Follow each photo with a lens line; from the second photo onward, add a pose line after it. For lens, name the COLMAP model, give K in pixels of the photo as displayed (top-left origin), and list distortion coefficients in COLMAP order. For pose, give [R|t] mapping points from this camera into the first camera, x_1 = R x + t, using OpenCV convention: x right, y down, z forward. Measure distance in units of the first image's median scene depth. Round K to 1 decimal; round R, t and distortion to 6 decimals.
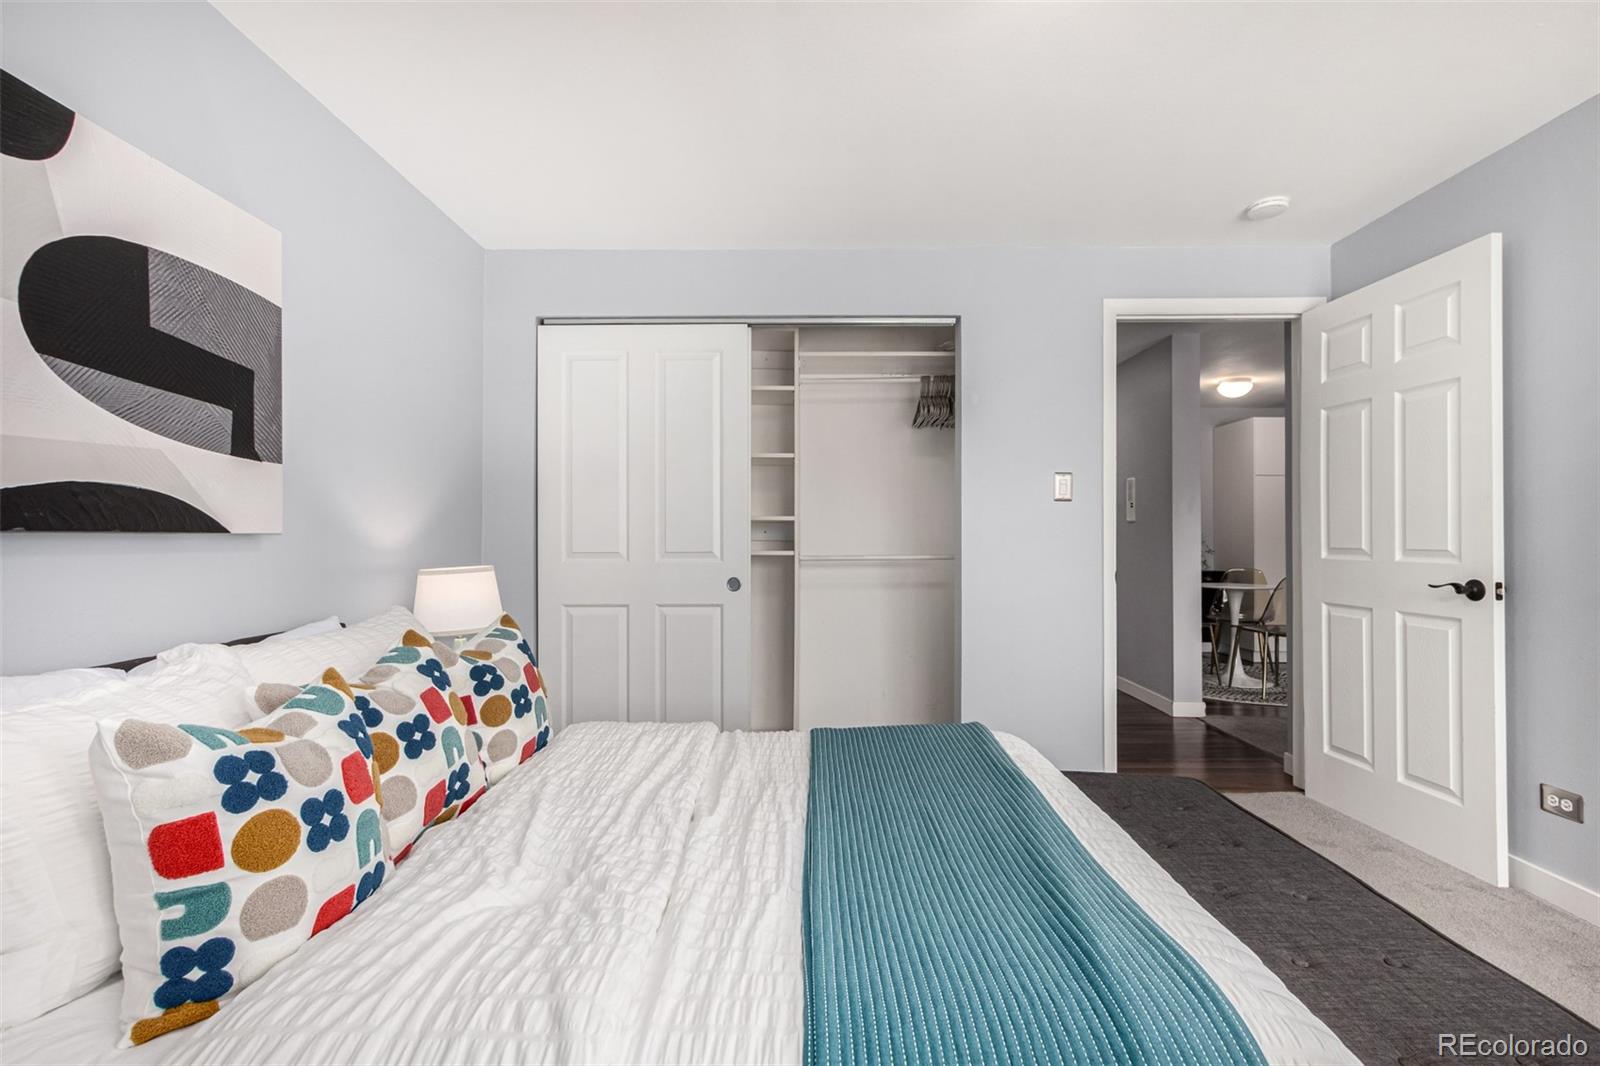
lens RADIAL K [[733.7, 0, 789.4], [0, 733.7, 536.4], [0, 0, 1]] dist [0.006730, -0.001555]
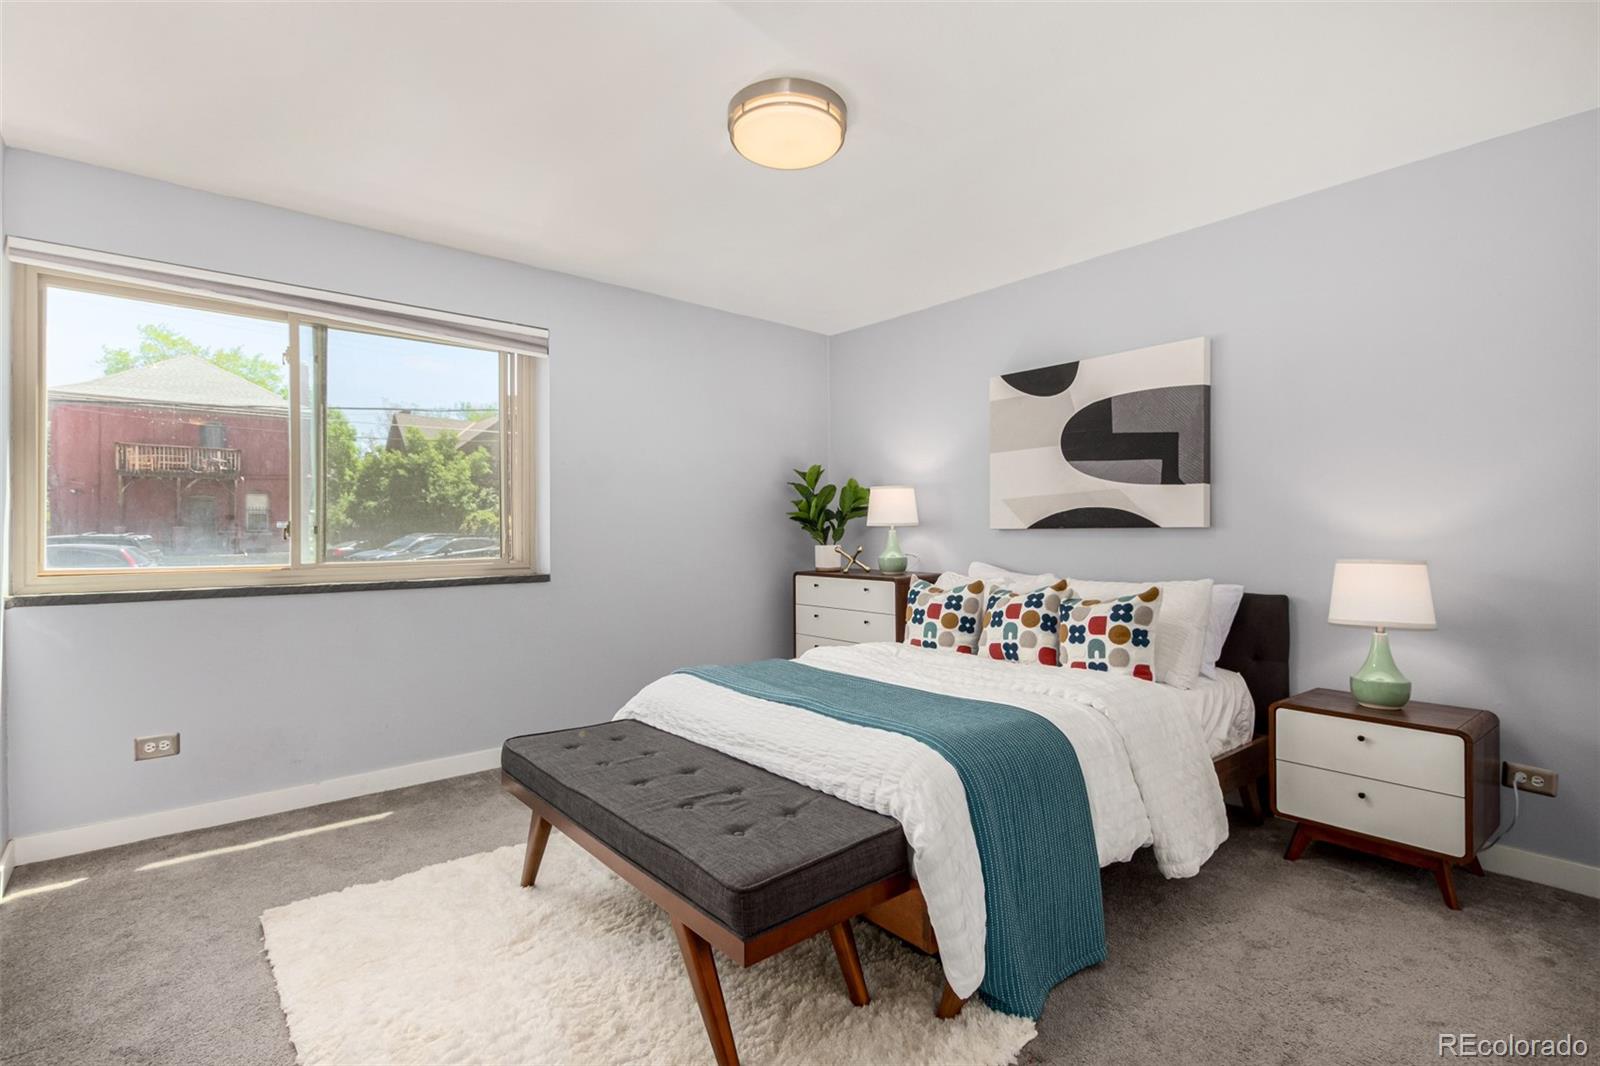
lens RADIAL K [[733.7, 0, 794.8], [0, 733.7, 527.8], [0, 0, 1]] dist [0.006730, -0.001555]
pose [[-0.757707, -0.004484, -0.652580, 1.105136], [0.003083, 0.999941, -0.010450, 0.011609], [0.652588, -0.009930, -0.757648, 1.786304]]
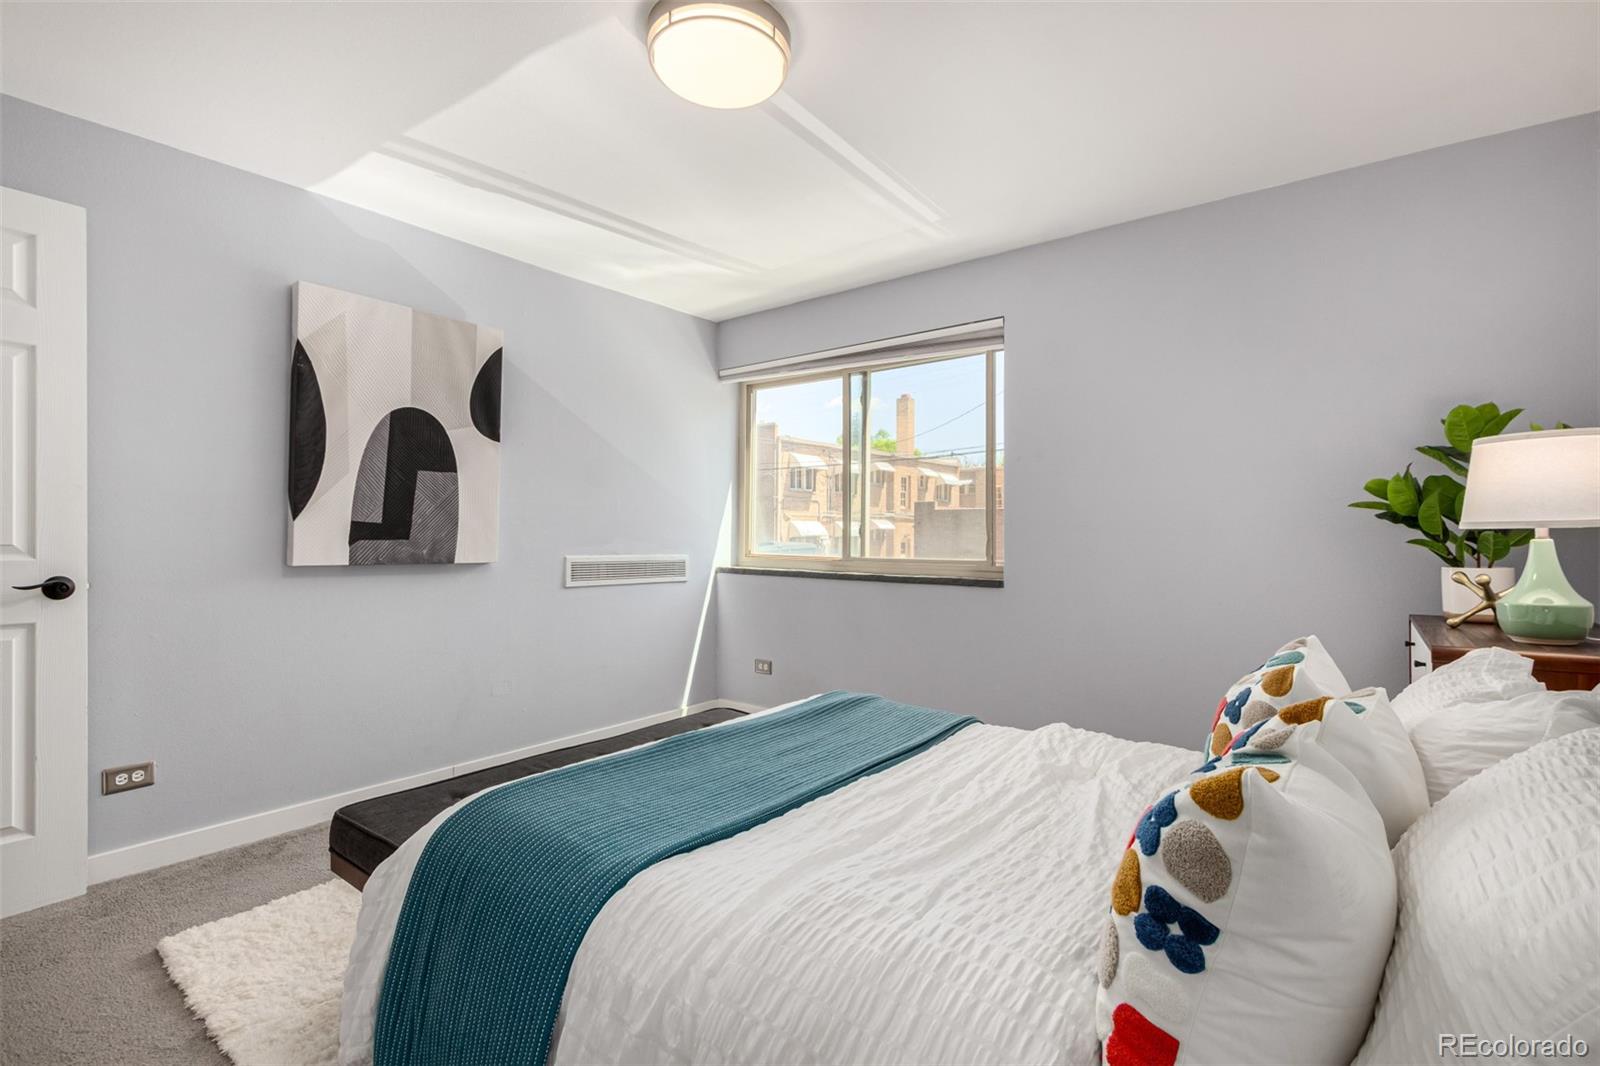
lens RADIAL K [[733.7, 0, 801.8], [0, 733.7, 523.7], [0, 0, 1]] dist [0.006730, -0.001555]
pose [[-0.781344, -0.003425, 0.624091, -0.486432], [-0.009697, 0.999931, -0.006653, -0.011817], [-0.624025, -0.011250, -0.781323, 1.589225]]
